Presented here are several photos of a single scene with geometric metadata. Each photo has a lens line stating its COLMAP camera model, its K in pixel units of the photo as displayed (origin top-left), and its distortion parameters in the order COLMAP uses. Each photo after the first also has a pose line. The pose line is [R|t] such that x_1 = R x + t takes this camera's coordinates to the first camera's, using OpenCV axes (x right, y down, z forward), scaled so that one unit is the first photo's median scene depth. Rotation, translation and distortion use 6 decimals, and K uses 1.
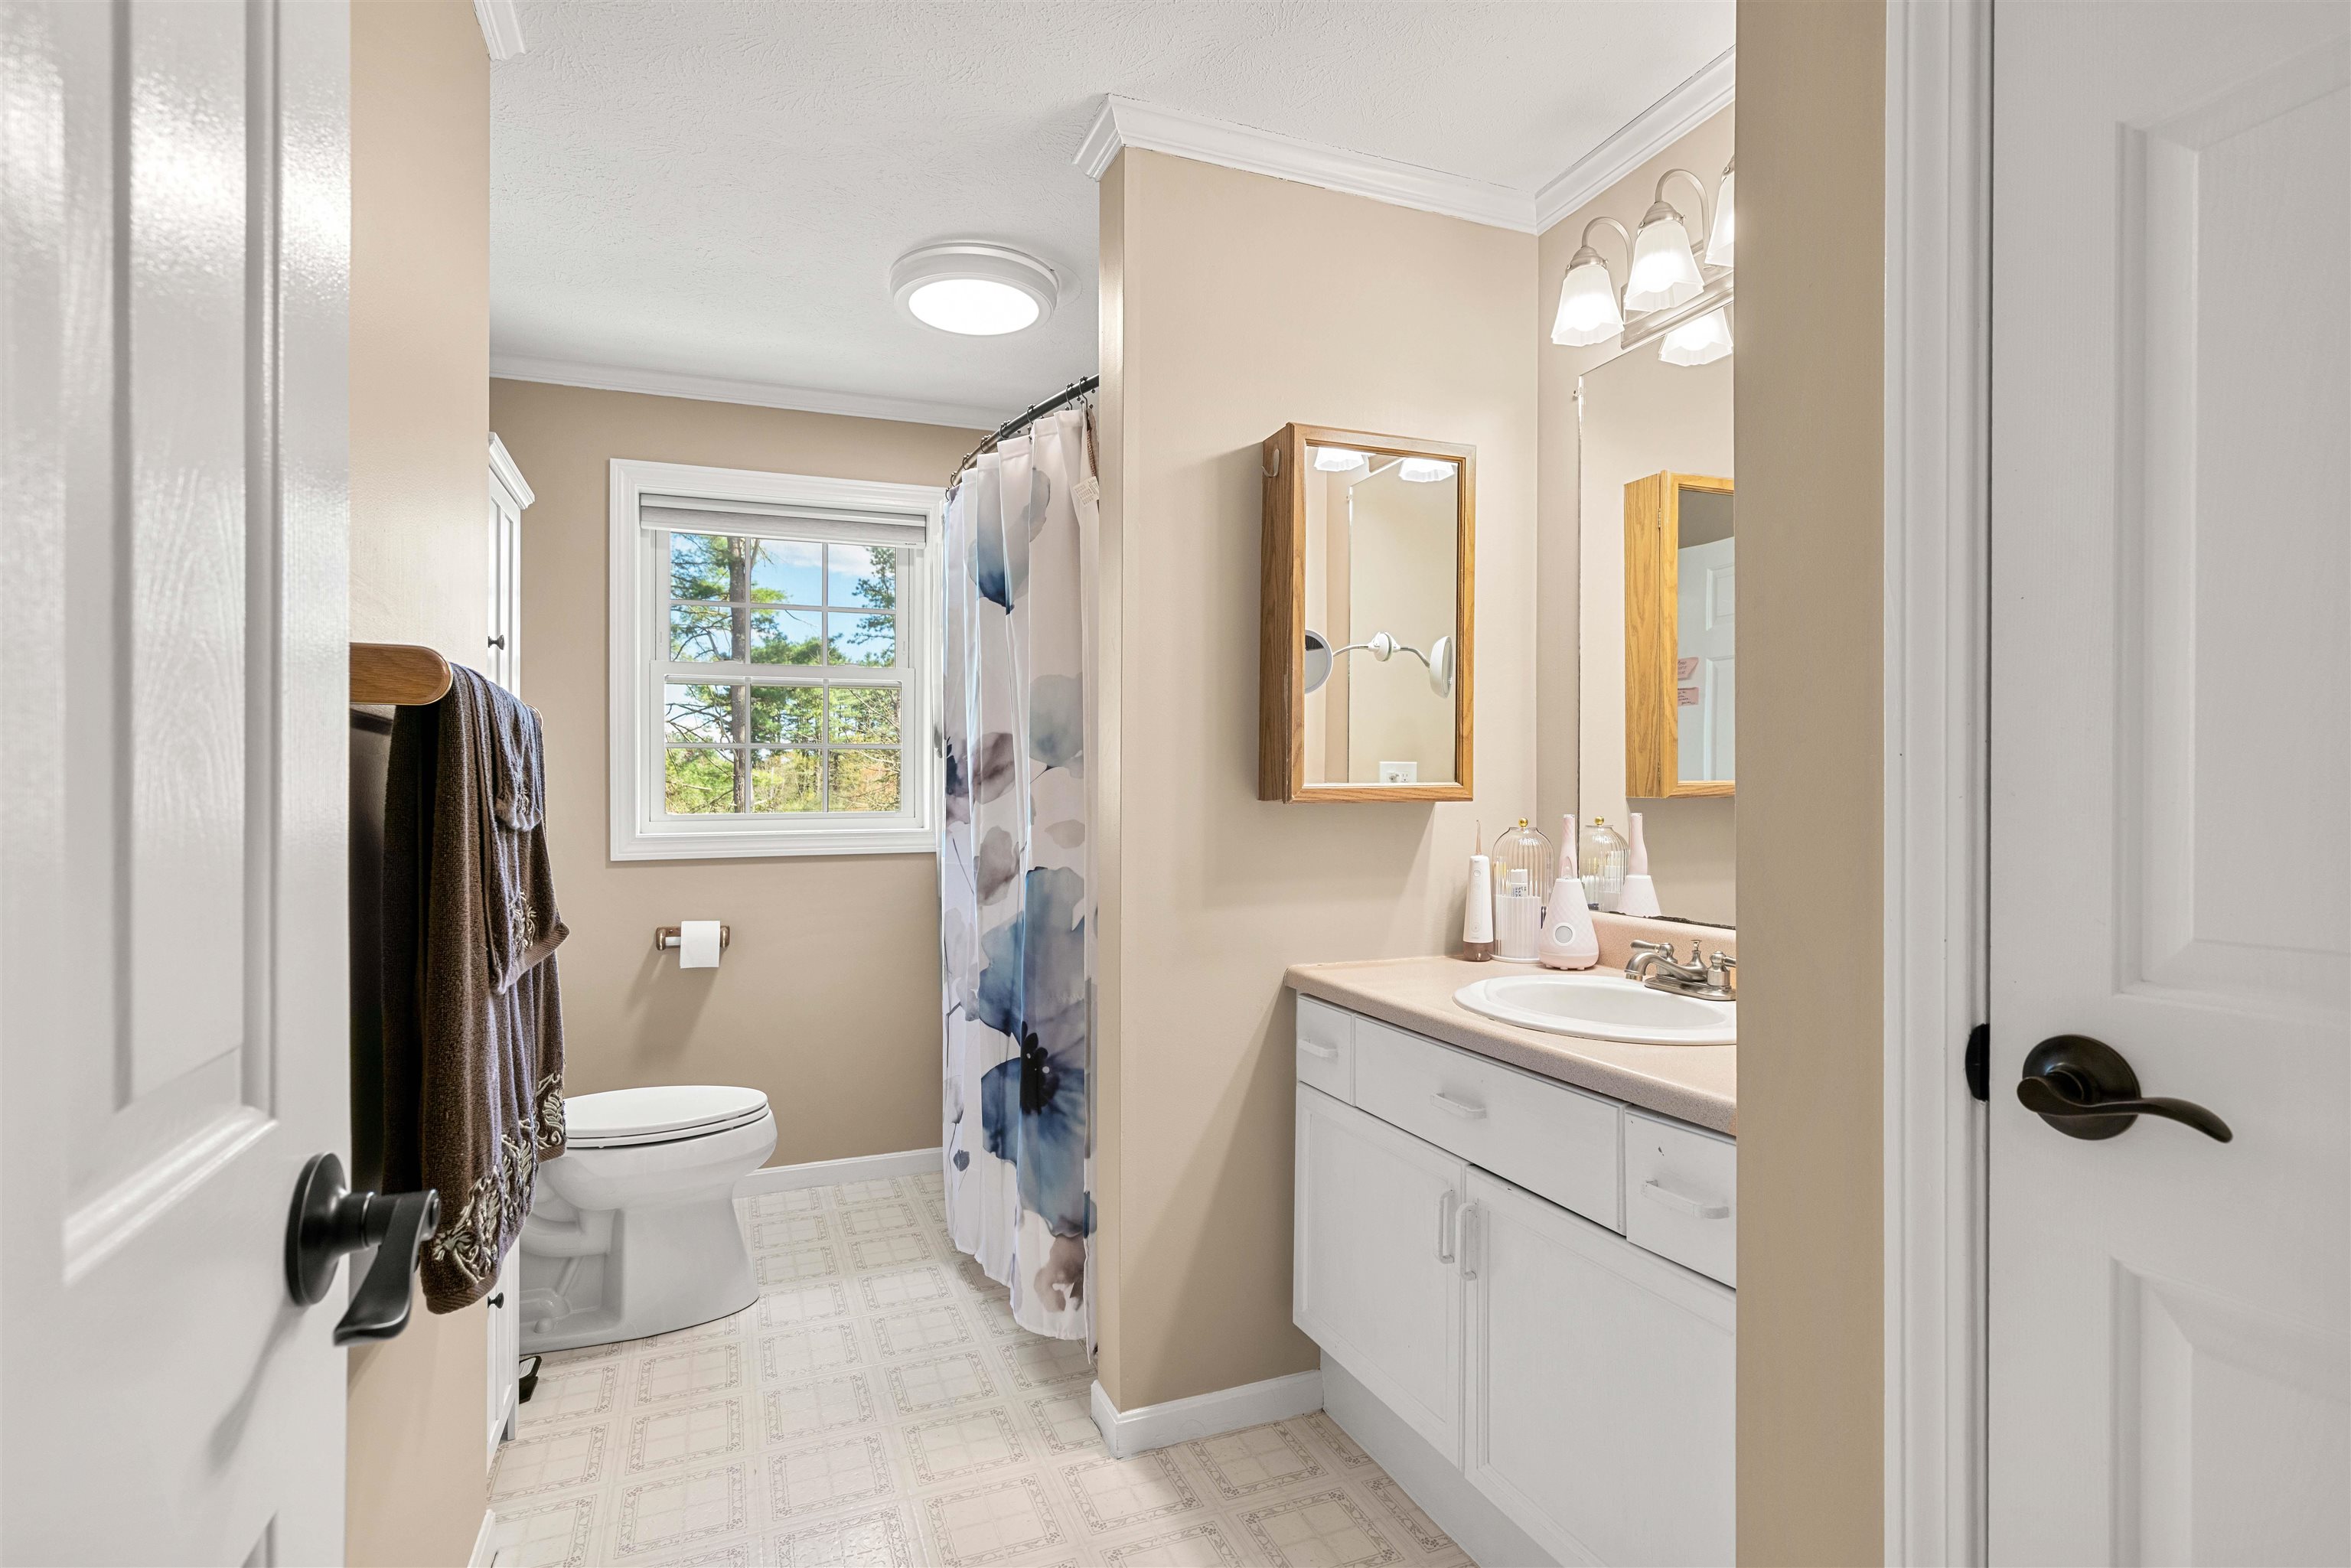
lens RADIAL K [[1123.0, 0, 1176.7], [0, 1123.0, 808.0], [0, 0, 1]] dist [-0.007508, 0.002733]
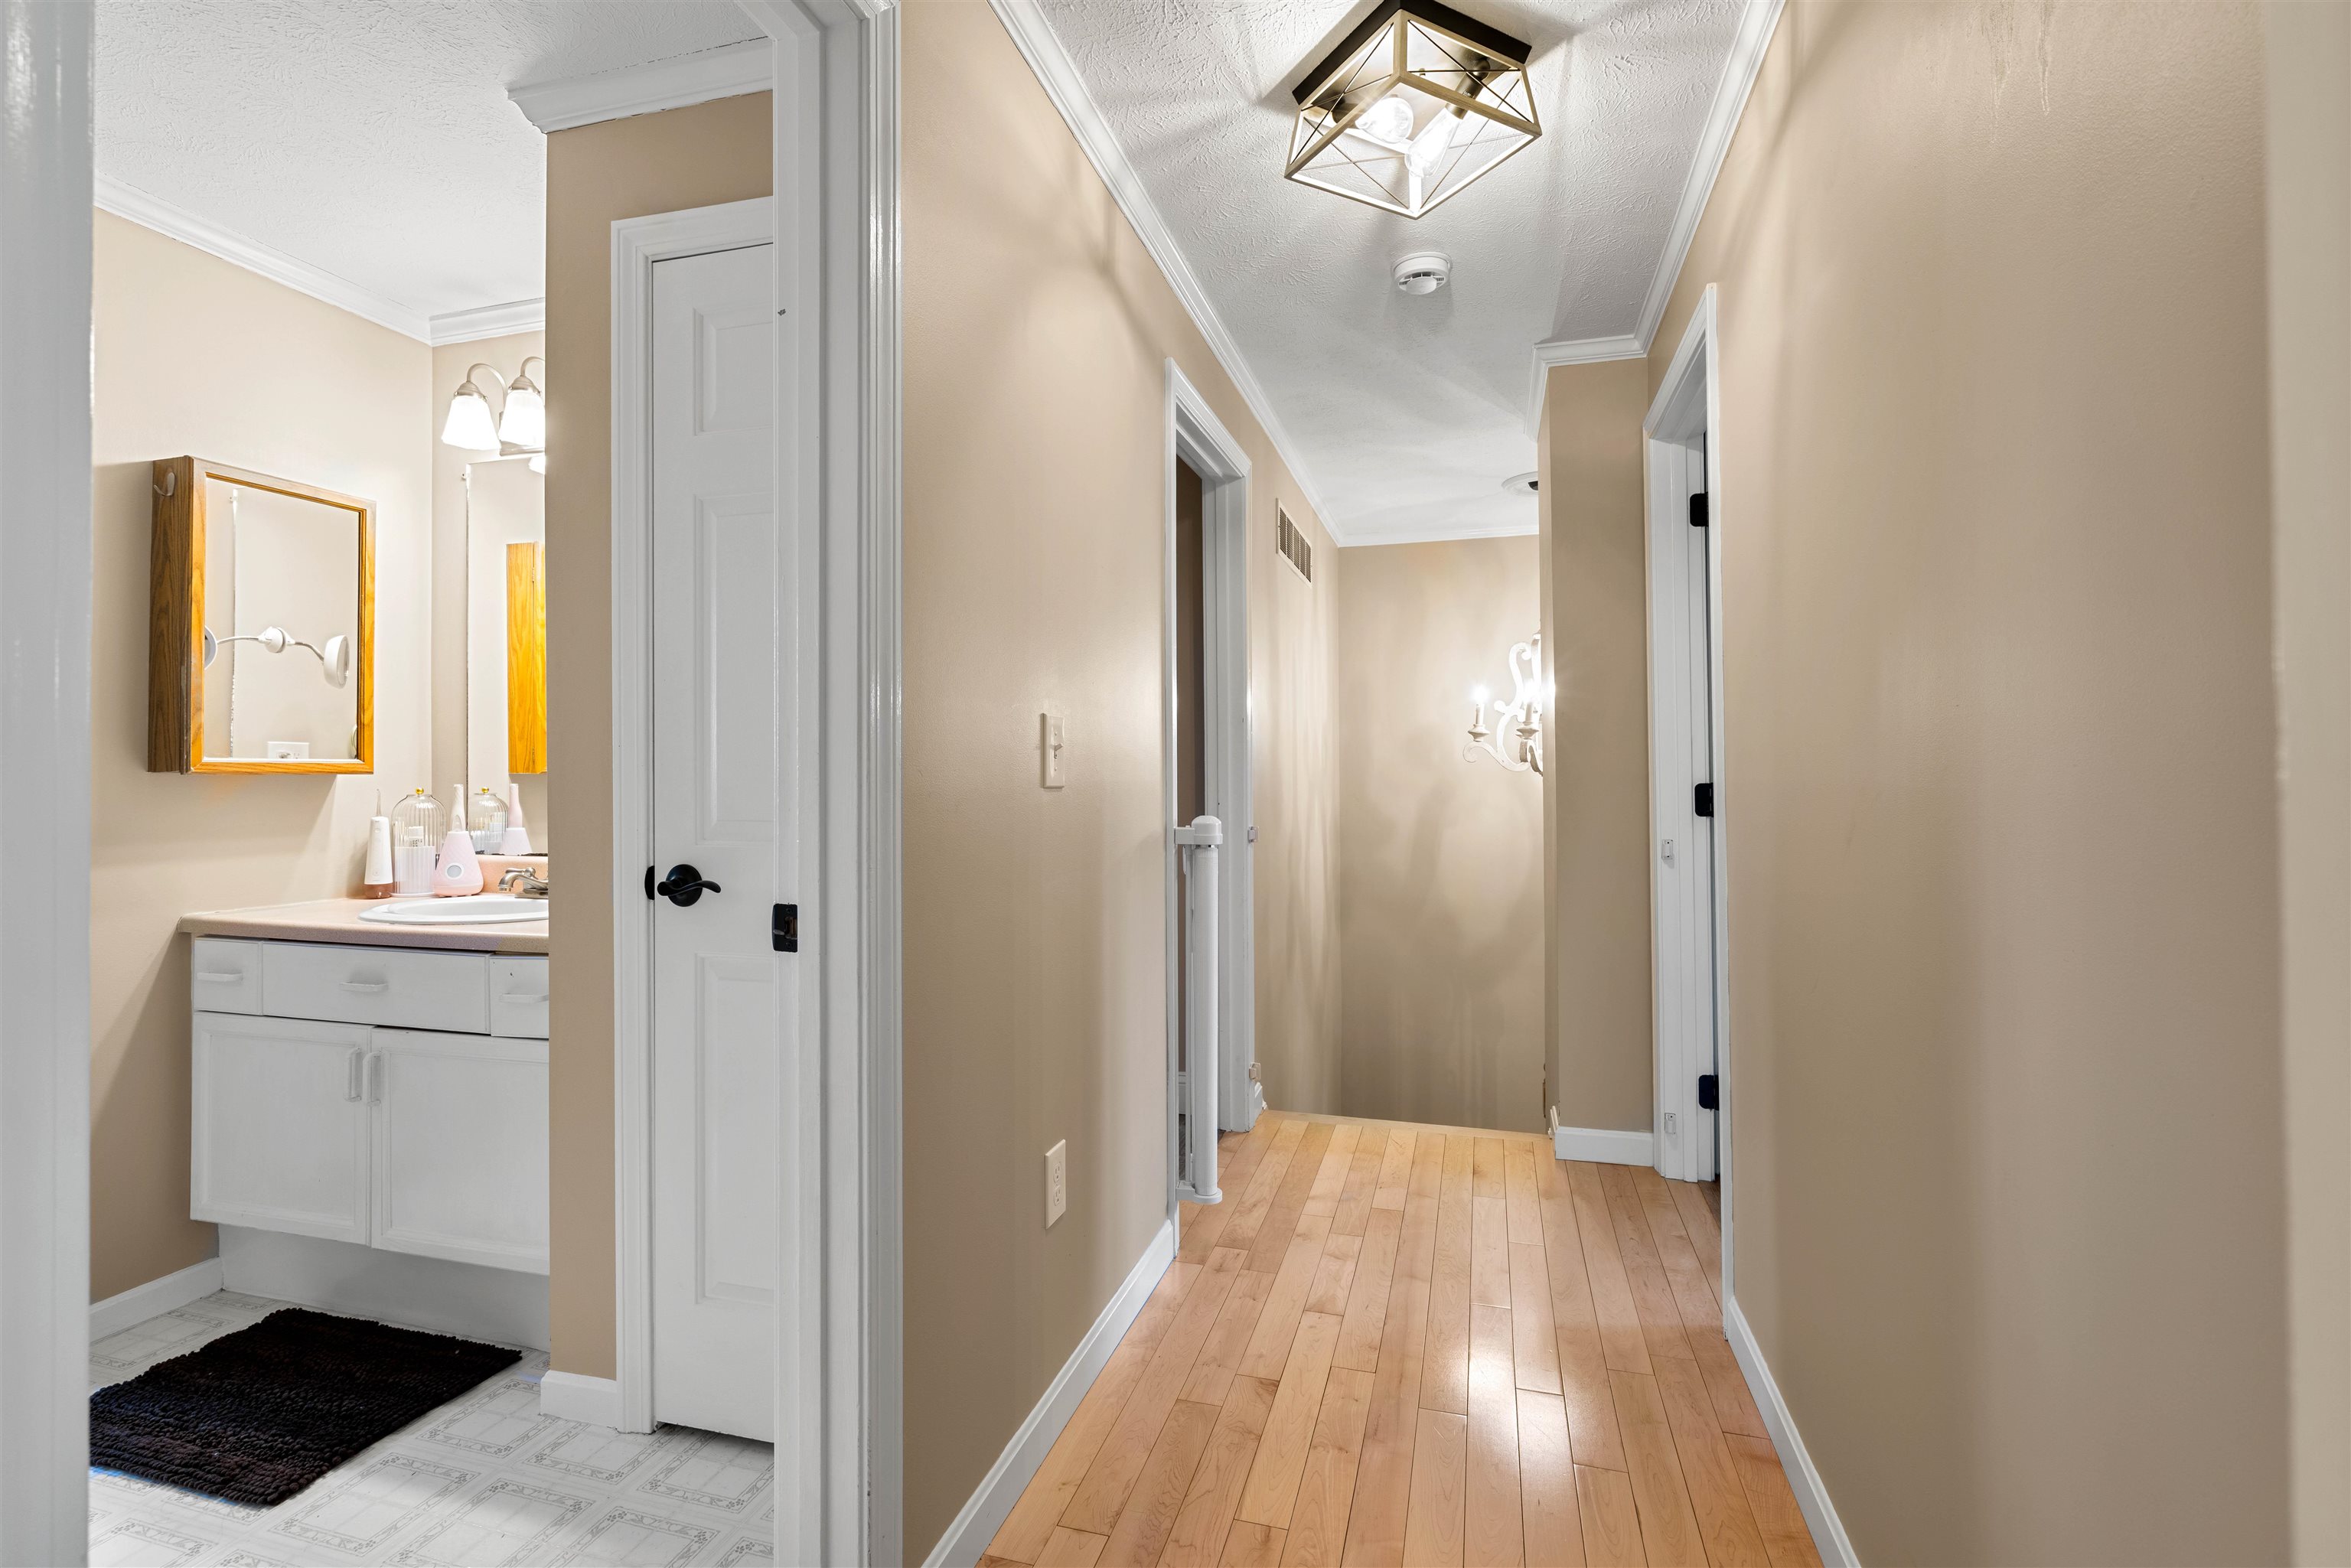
lens RADIAL K [[1055.3, 0, 1187.7], [0, 1055.3, 788.2], [0, 0, 1]] dist [-0.010860, 0.002930]
pose [[0.602259, -0.002420, 0.798297, -0.138450], [0.006501, 0.999977, -0.001873, 0.018721], [-0.798275, 0.006318, 0.602261, -0.484268]]
